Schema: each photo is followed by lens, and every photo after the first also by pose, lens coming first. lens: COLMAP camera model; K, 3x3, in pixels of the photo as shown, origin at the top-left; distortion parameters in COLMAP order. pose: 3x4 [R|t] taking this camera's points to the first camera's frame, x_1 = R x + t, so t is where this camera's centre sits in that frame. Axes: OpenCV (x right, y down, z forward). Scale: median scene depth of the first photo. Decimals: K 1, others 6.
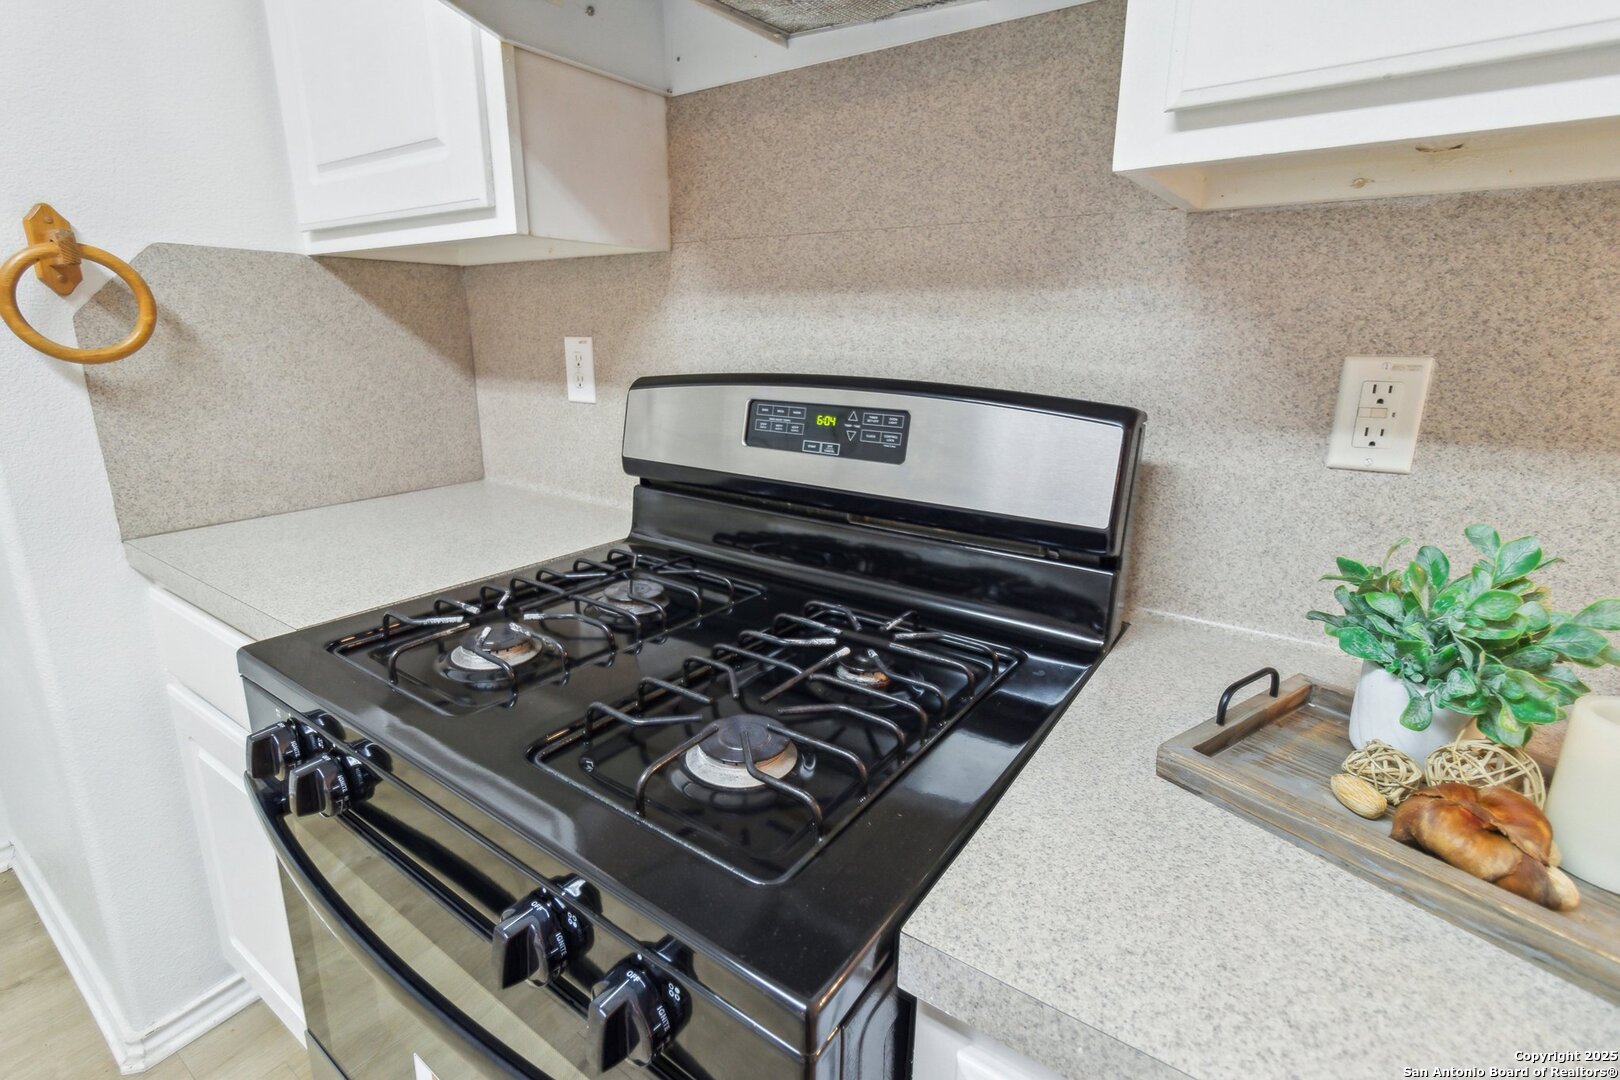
lens RADIAL K [[758.2, 0, 798.5], [0, 758.2, 530.2], [0, 0, 1]] dist [0.001029, 0.000186]
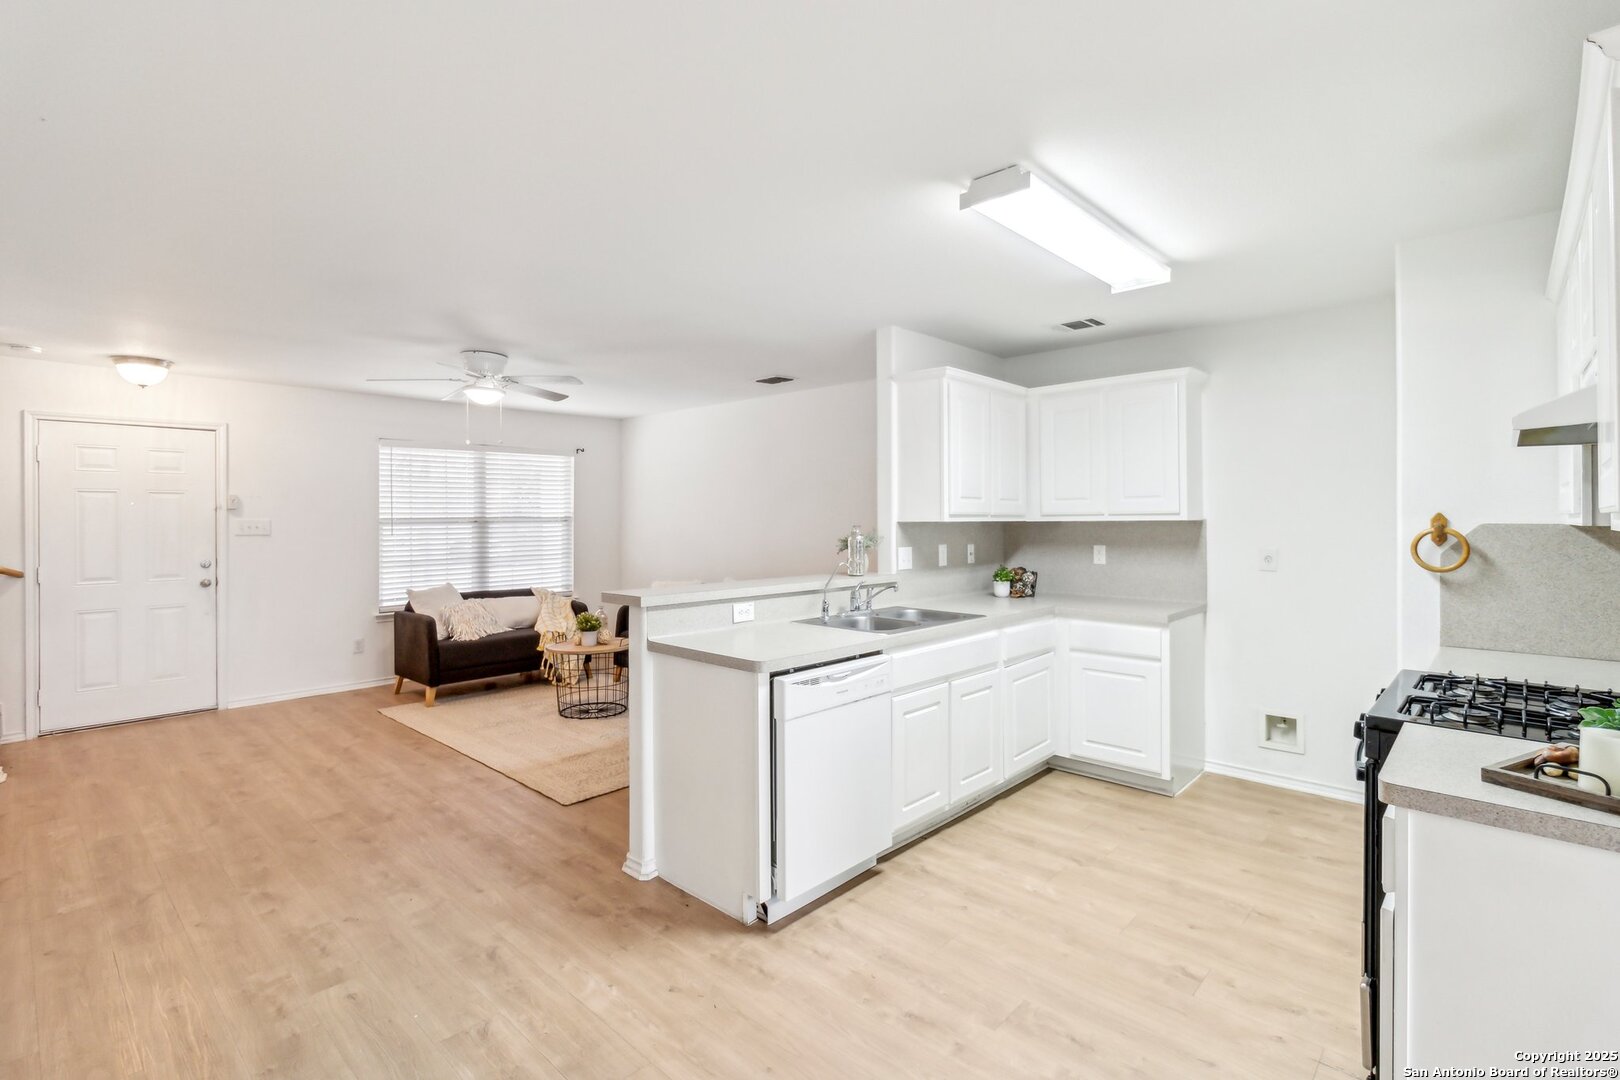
lens RADIAL K [[758.6, 0, 807.3], [0, 758.6, 519.1], [0, 0, 1]] dist [0.004000, -0.000283]
pose [[-0.129481, -0.004439, -0.991572, 1.728465], [-0.252988, 0.967043, 0.028706, 0.063058], [0.958766, 0.254573, -0.126337, -0.690681]]
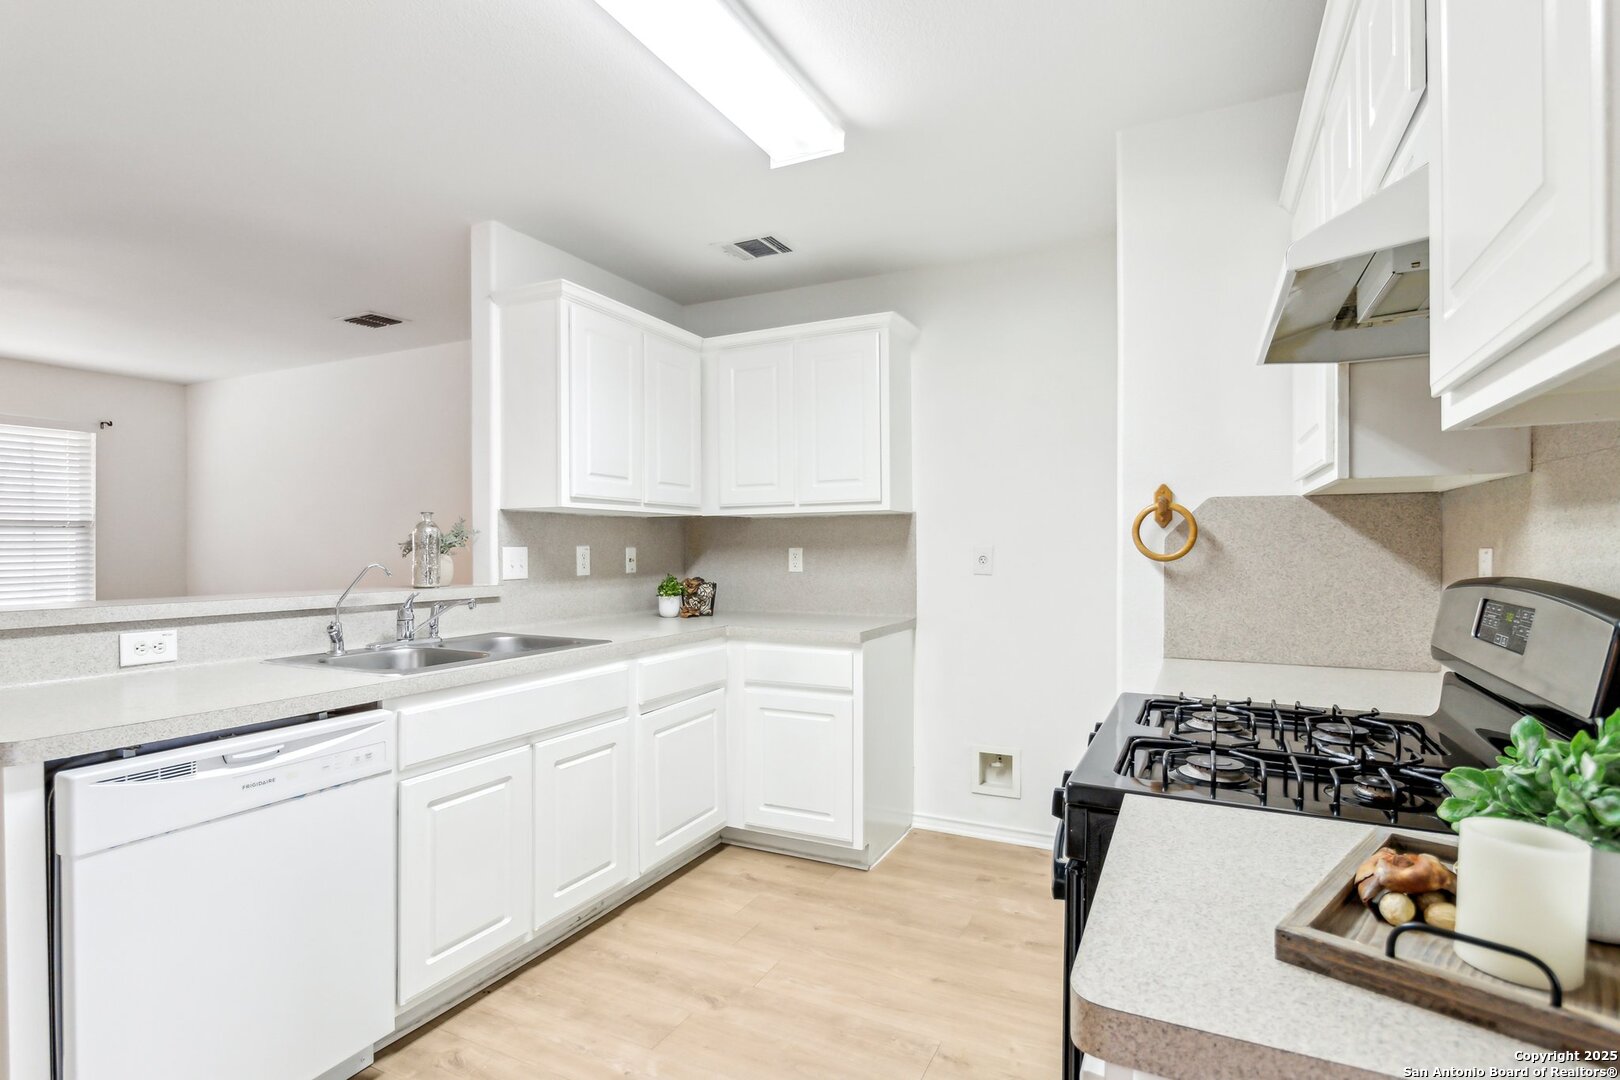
lens RADIAL K [[813.2, 0, 805.3], [0, 813.2, 554.6], [0, 0, 1]] dist [0.001413, 0.000123]
pose [[0.161432, 0.003913, -0.986876, 0.891799], [-0.251142, 0.967233, -0.037246, 0.063181], [0.954394, 0.253858, 0.157125, -0.179325]]
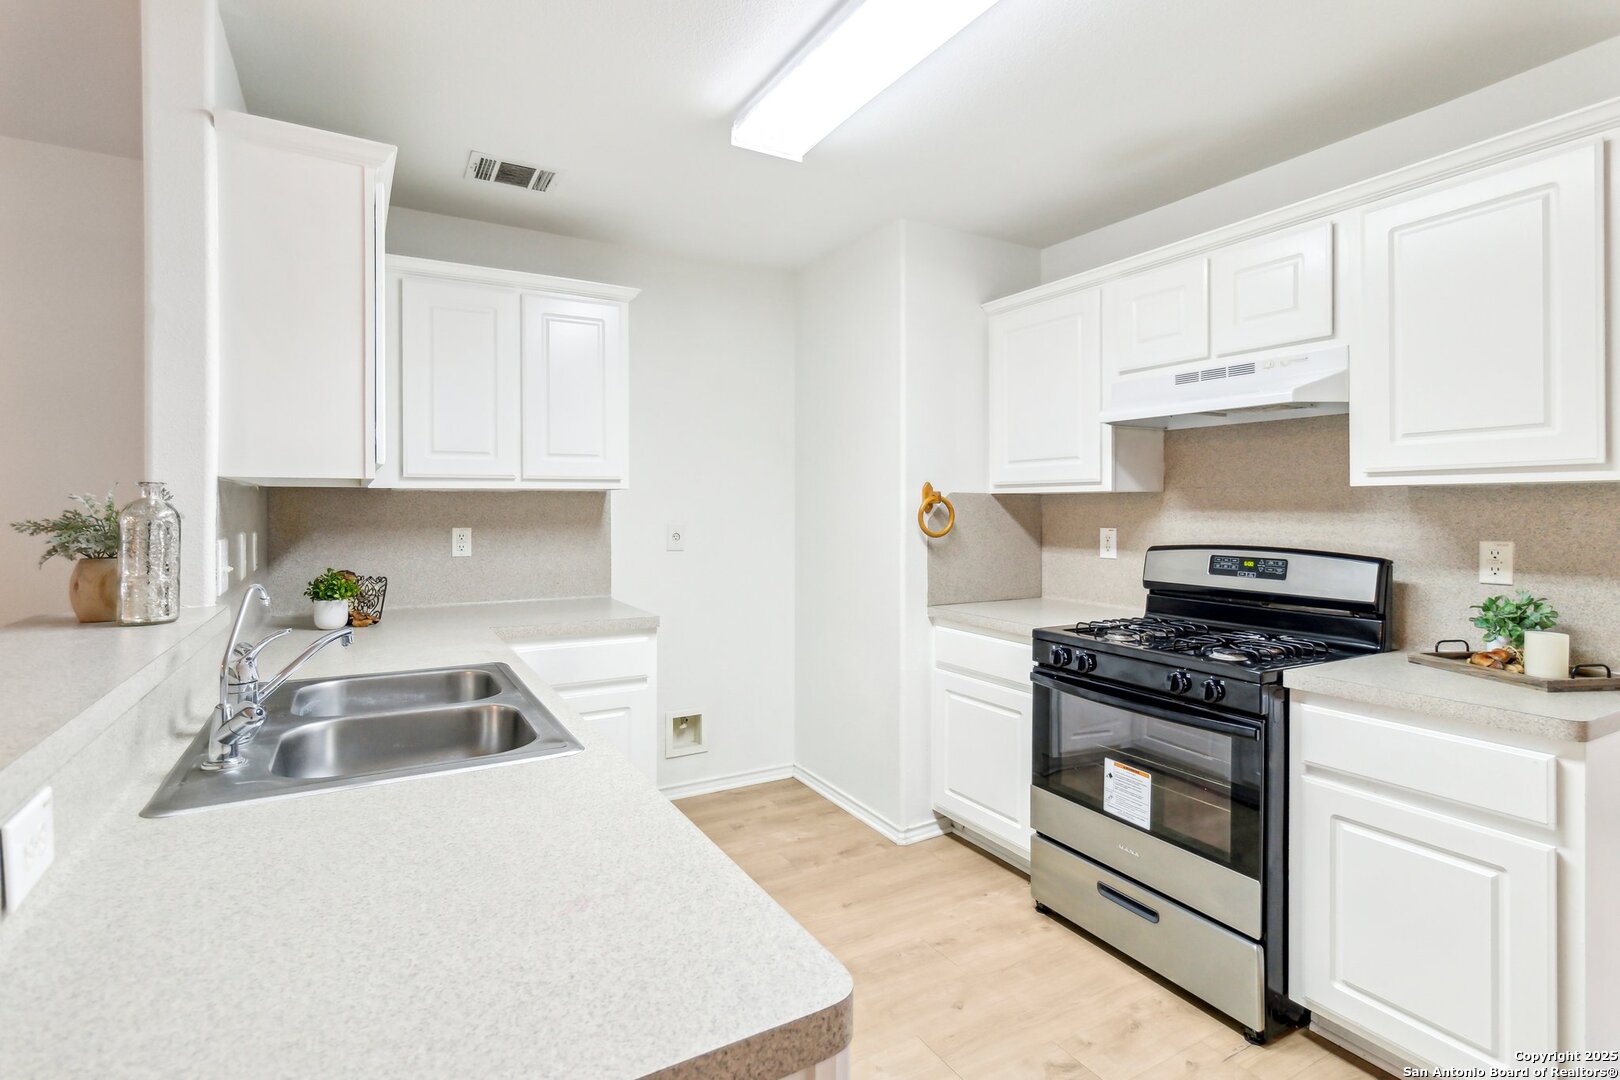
lens RADIAL K [[784.7, 0, 810.1], [0, 784.7, 508.0], [0, 0, 1]] dist [0.010182, 0.000386]
pose [[0.909596, -0.004411, -0.415471, -0.164920], [-0.102638, 0.966569, -0.234969, 0.358036], [0.402618, 0.256370, 0.878734, -1.562008]]
